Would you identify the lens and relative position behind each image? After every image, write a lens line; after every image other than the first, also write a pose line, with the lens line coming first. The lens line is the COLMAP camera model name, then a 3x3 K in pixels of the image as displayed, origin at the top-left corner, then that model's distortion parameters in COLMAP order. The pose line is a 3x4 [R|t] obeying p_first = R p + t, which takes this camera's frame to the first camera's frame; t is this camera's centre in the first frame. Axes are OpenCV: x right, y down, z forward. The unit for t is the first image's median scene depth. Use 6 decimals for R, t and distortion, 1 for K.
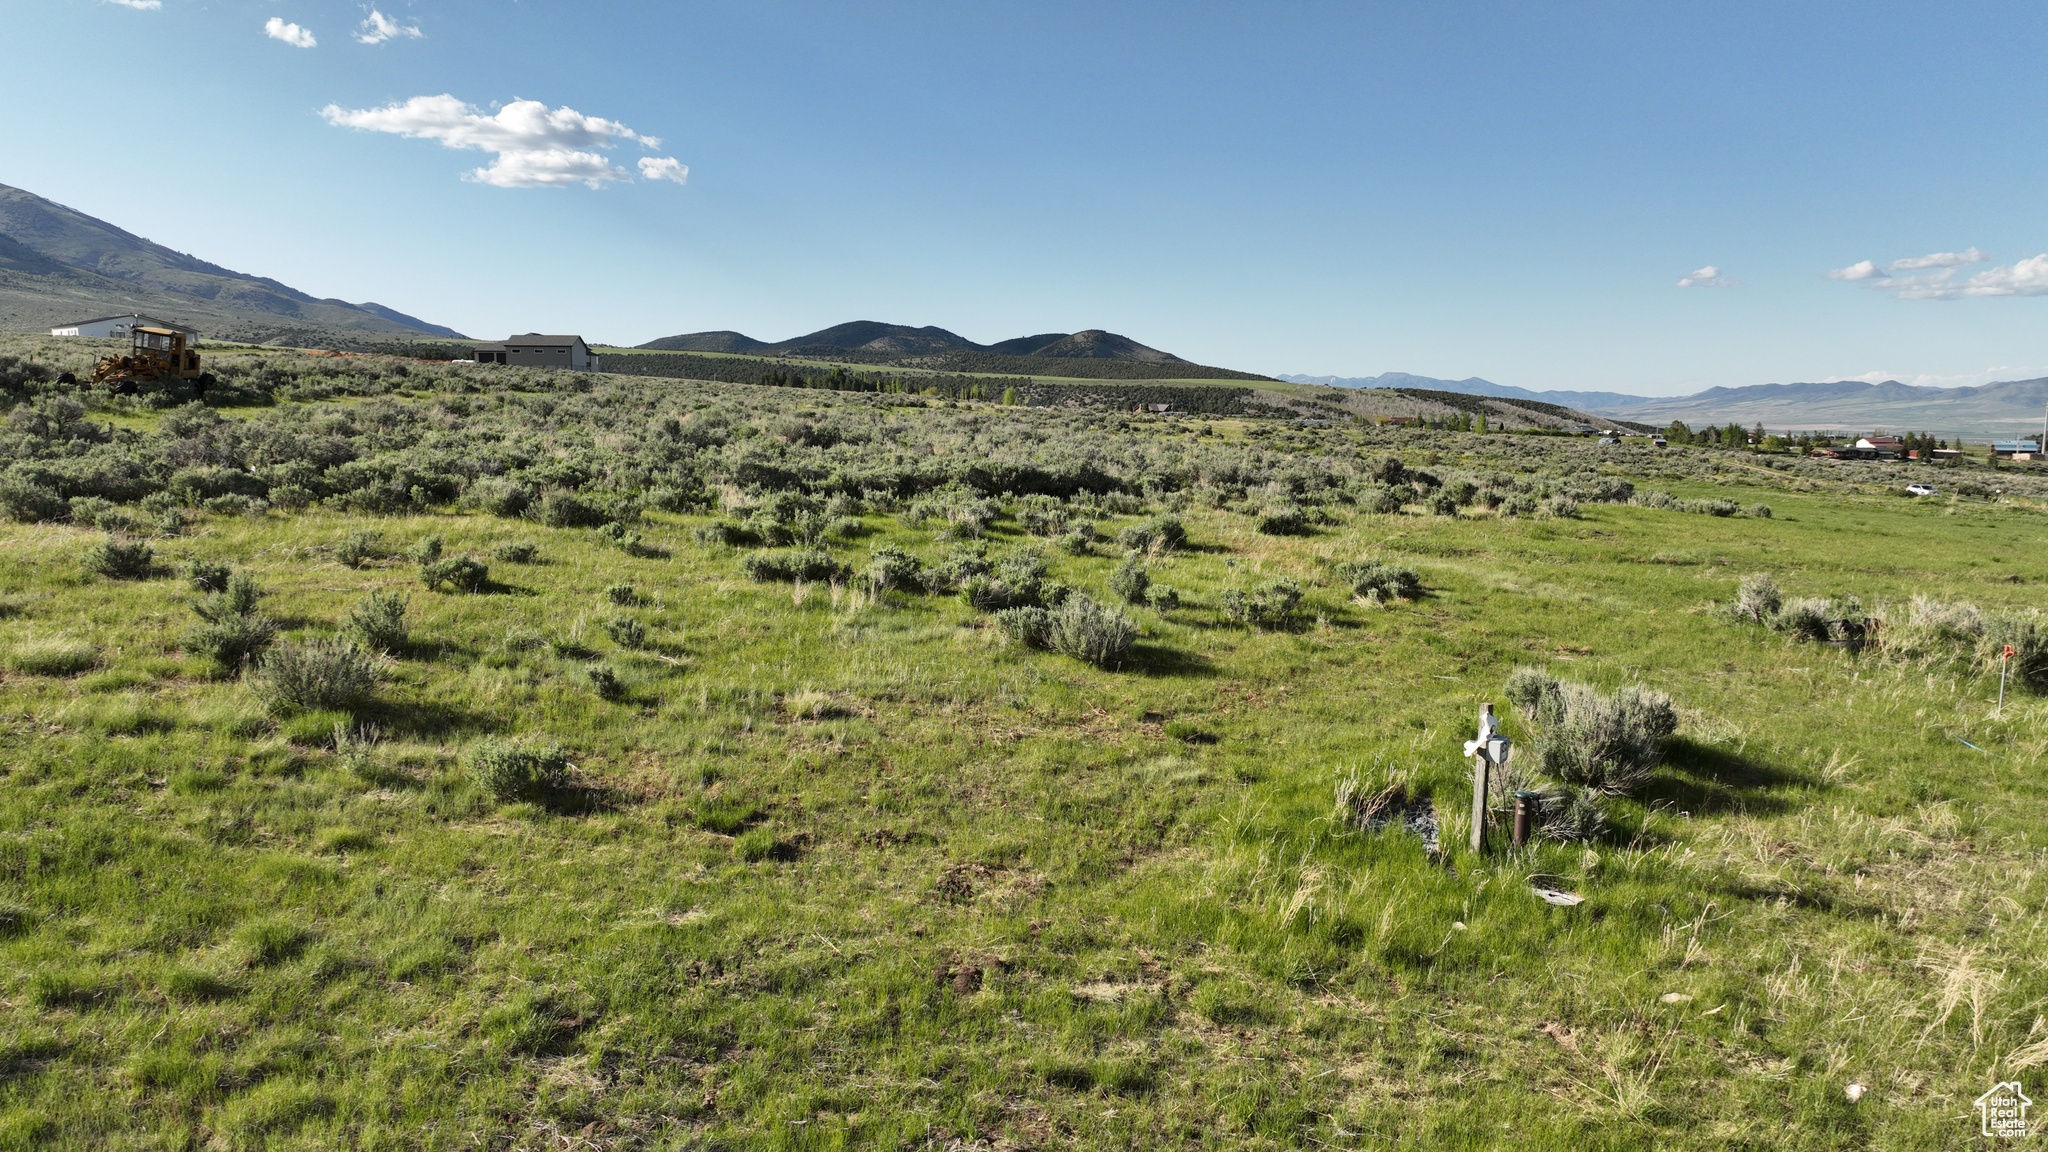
lens RADIAL K [[1436.5, 0, 1021.8], [0, 1436.5, 580.7], [0, 0, 1]] dist [-0.001364, 0.013752]
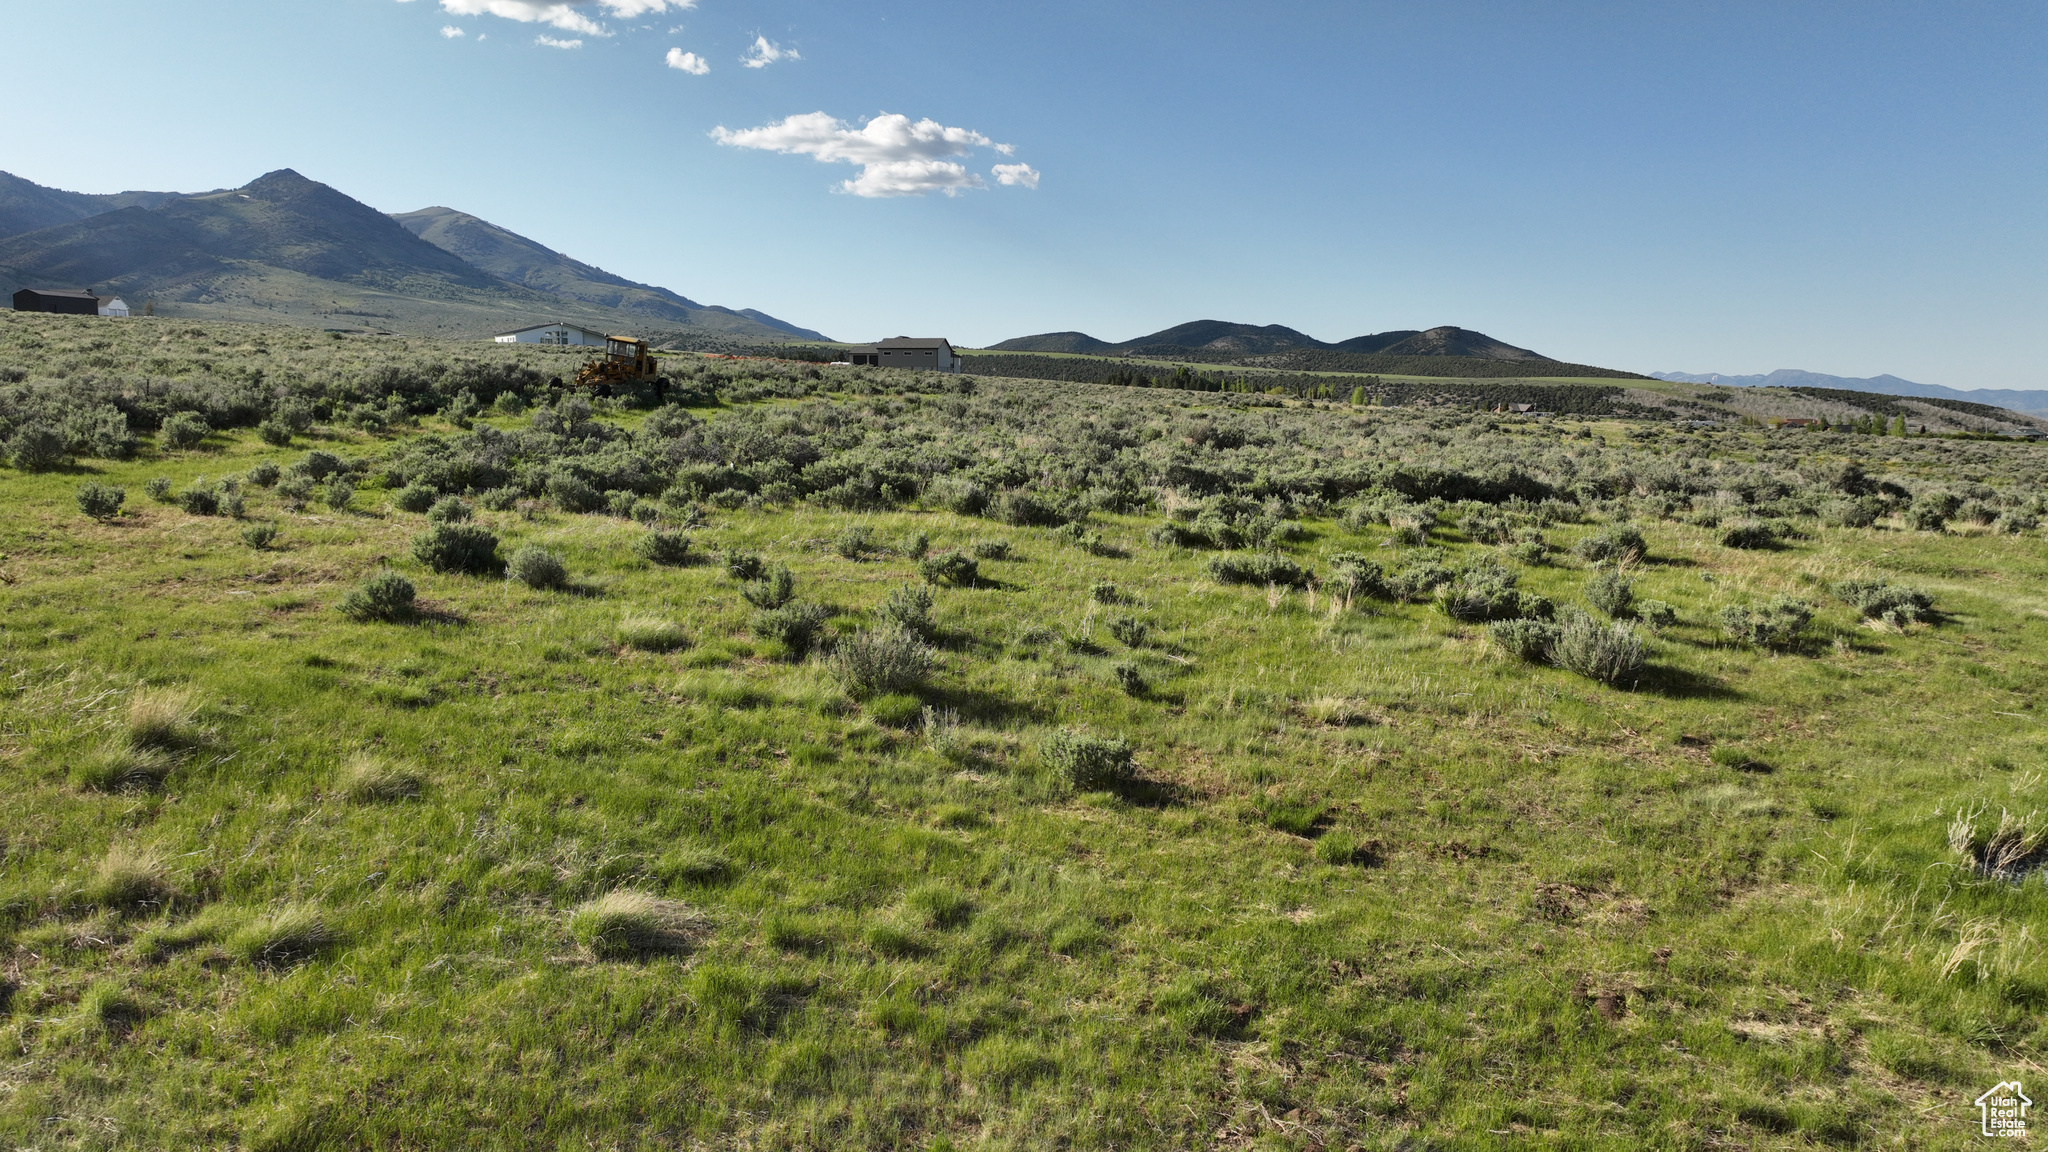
lens RADIAL K [[1436.5, 0, 1021.8], [0, 1436.5, 580.7], [0, 0, 1]] dist [-0.001364, 0.013752]
pose [[0.972774, 0.029662, -0.229848, -0.097654], [-0.029544, 0.999556, 0.003955, -0.001581], [0.229864, 0.002943, 0.973218, -0.022700]]
